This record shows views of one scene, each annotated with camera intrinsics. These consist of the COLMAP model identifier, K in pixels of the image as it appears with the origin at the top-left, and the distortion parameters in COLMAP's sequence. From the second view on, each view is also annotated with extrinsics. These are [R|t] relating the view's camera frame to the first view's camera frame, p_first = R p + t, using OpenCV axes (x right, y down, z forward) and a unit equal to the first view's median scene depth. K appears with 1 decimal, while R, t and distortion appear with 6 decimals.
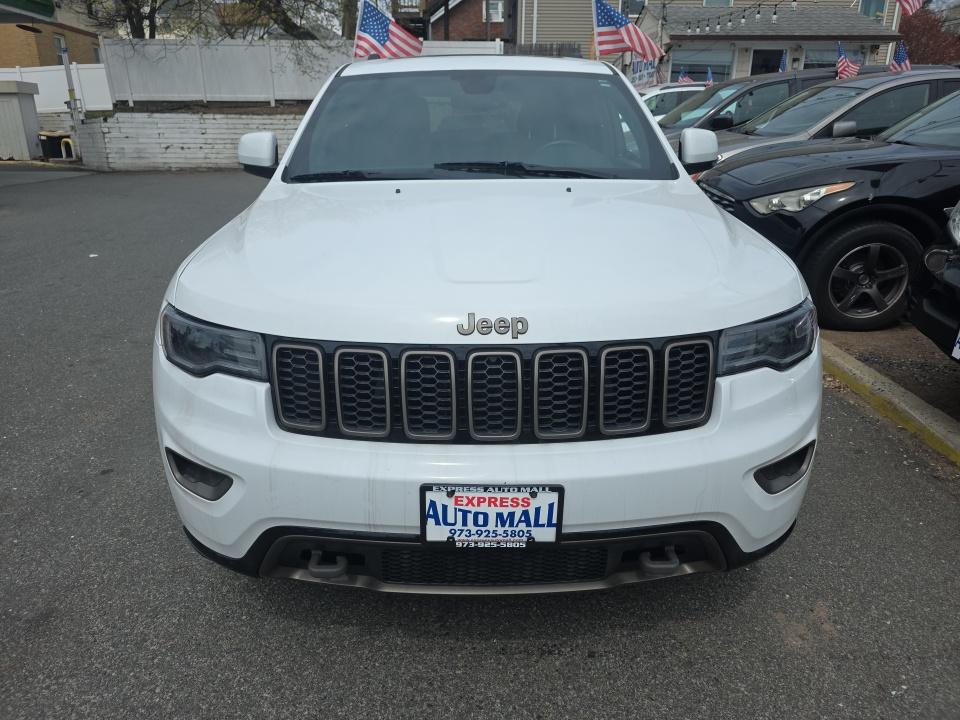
lens RADIAL K [[672.6, 0, 480.0], [0, 672.6, 360.0], [0, 0, 1]] dist [0.061807, -0.077711]
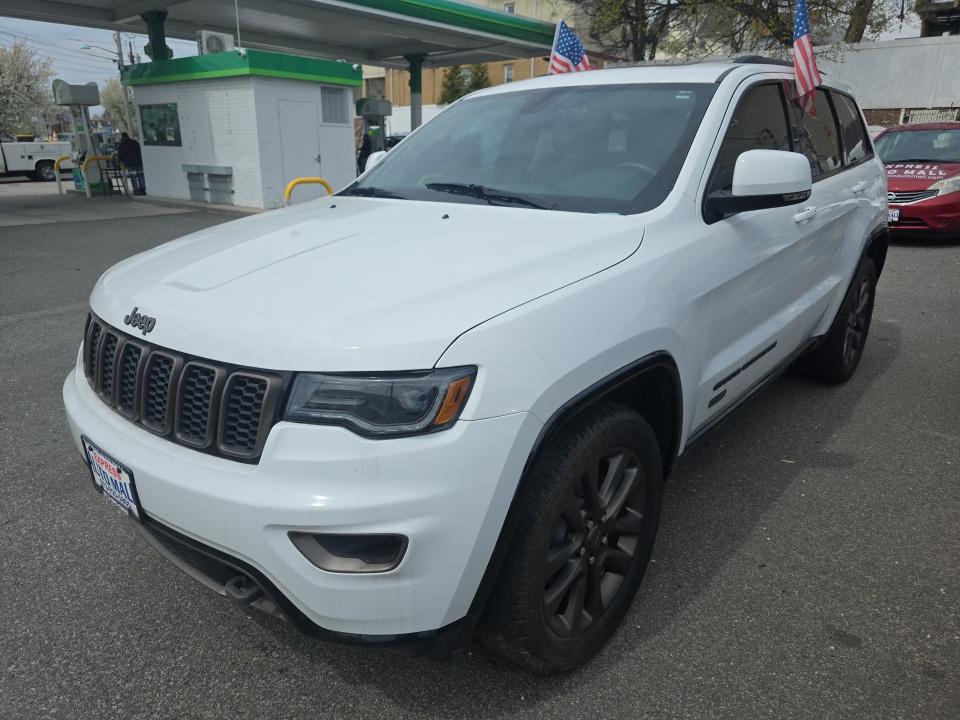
lens RADIAL K [[672.6, 0, 480.0], [0, 672.6, 360.0], [0, 0, 1]] dist [0.061807, -0.077711]
pose [[0.733744, 0.207308, -0.647026, 0.736780], [-0.217706, 0.973839, 0.065135, -0.114261], [0.643602, 0.093069, 0.759681, 0.294648]]
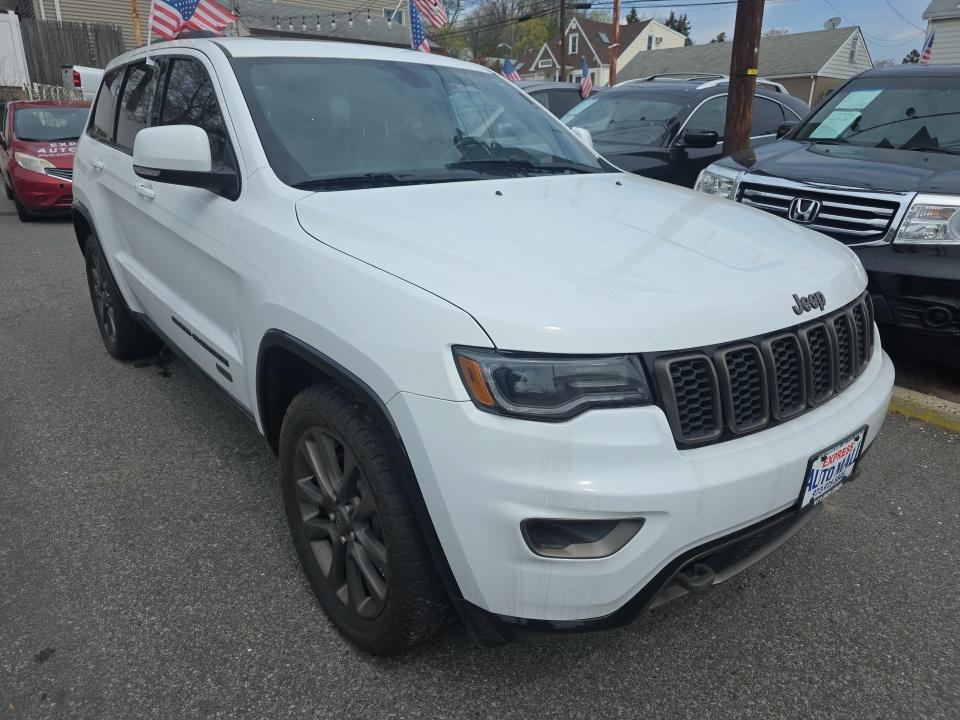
lens RADIAL K [[690.7, 0, 480.0], [0, 690.7, 360.0], [0, 0, 1]] dist [0.000988, -0.004820]
pose [[0.764287, -0.199553, 0.613225, -0.669512], [0.199745, 0.977407, 0.069113, -0.087565], [-0.613162, 0.069667, 0.786879, 0.265057]]
